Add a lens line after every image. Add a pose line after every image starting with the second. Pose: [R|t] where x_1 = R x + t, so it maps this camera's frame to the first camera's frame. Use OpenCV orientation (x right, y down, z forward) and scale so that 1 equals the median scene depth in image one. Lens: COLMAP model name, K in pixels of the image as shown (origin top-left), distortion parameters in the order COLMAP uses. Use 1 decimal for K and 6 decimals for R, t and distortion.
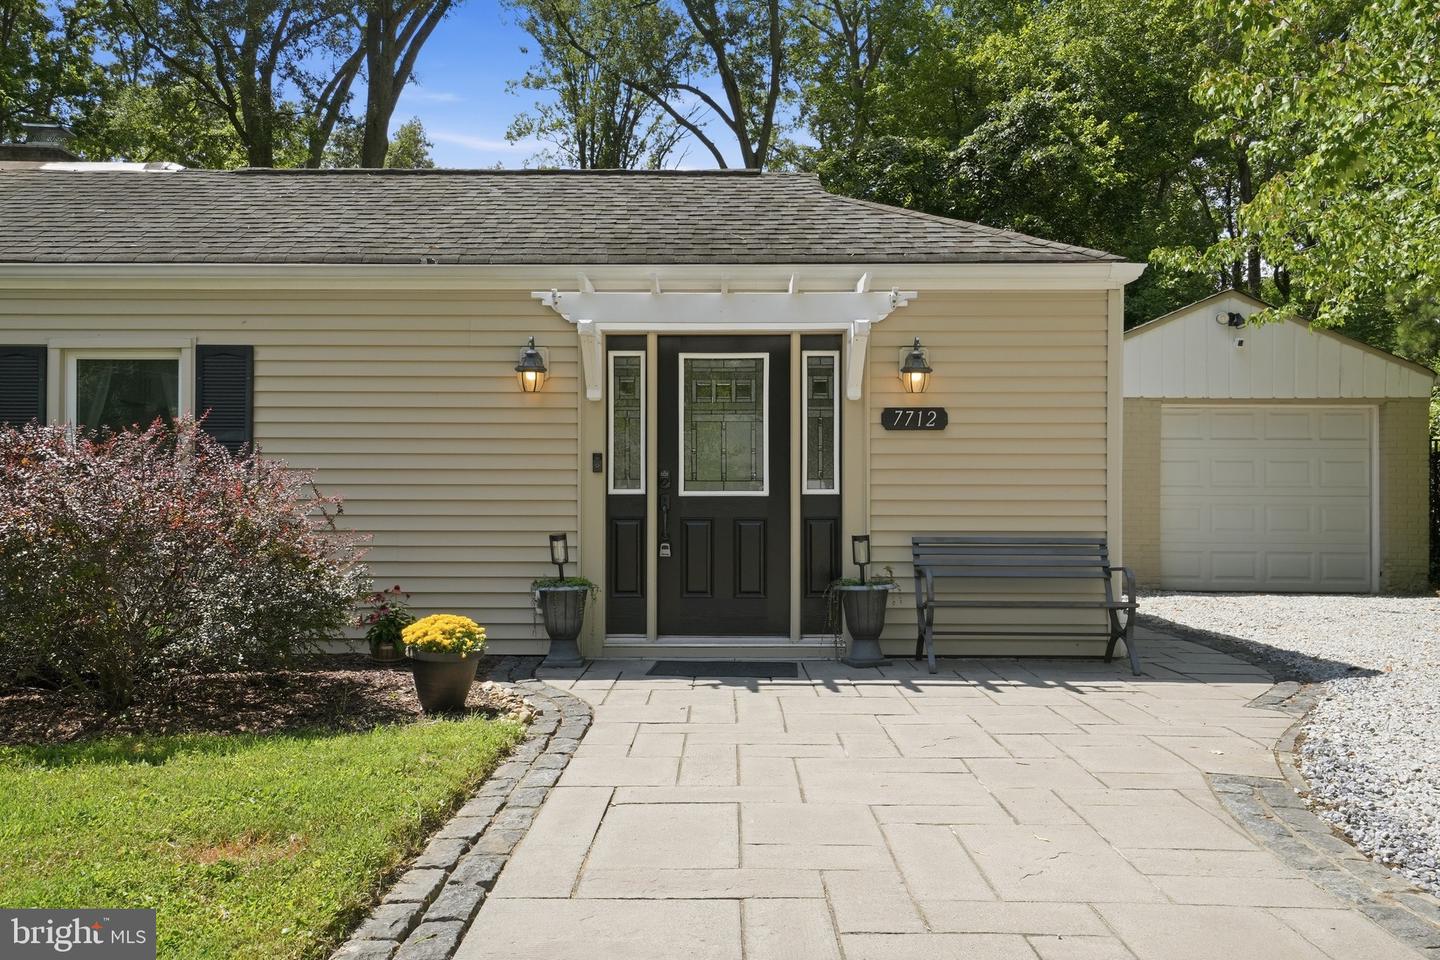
lens RADIAL K [[1136.8, 0, 720.0], [0, 1136.8, 480.0], [0, 0, 1]] dist [0.092066, 0.002119]
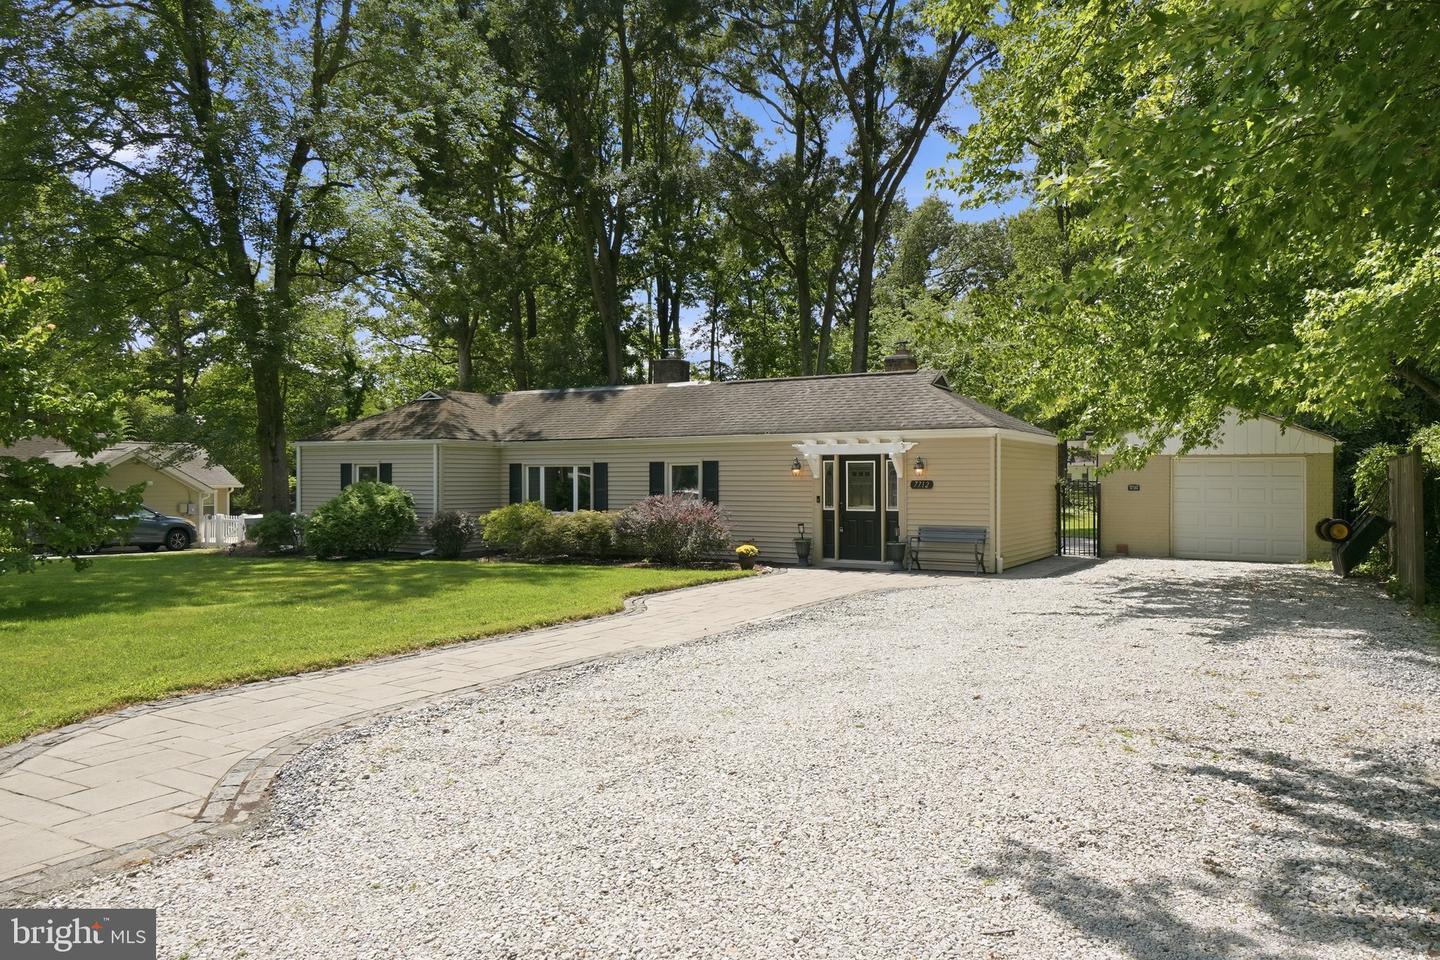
lens RADIAL K [[982.8, 0, 720.0], [0, 982.8, 480.0], [0, 0, 1]] dist [0.000002, 0.000034]
pose [[0.877328, -0.003136, -0.479881, 0.885950], [0.009796, 0.999887, 0.011373, -0.096245], [0.479791, -0.014679, 0.877260, -1.343649]]
